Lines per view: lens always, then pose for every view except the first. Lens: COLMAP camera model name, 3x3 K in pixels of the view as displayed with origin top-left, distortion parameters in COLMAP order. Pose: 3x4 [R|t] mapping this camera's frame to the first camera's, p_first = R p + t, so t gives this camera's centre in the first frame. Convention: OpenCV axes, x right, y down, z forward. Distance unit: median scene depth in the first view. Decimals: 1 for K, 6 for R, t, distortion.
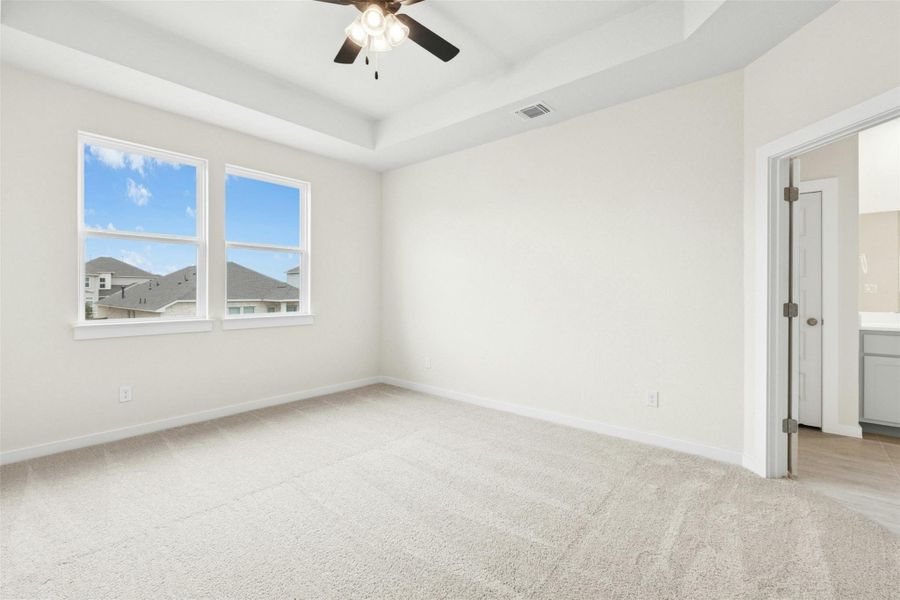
lens RADIAL K [[400.8, 0, 449.1], [0, 400.8, 301.6], [0, 0, 1]] dist [-0.001072, -0.000220]
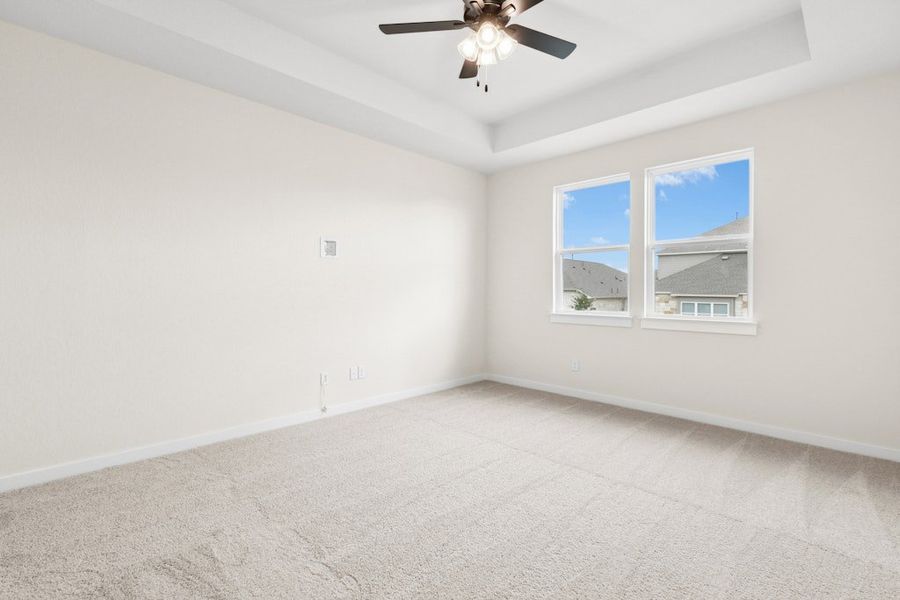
lens RADIAL K [[400.8, 0, 449.1], [0, 400.8, 301.6], [0, 0, 1]] dist [-0.001072, -0.000220]
pose [[-0.054043, 0.030274, -0.998080, 0.498169], [-0.027404, 0.999119, 0.031789, -0.017474], [0.998163, 0.029069, -0.053165, 0.538379]]
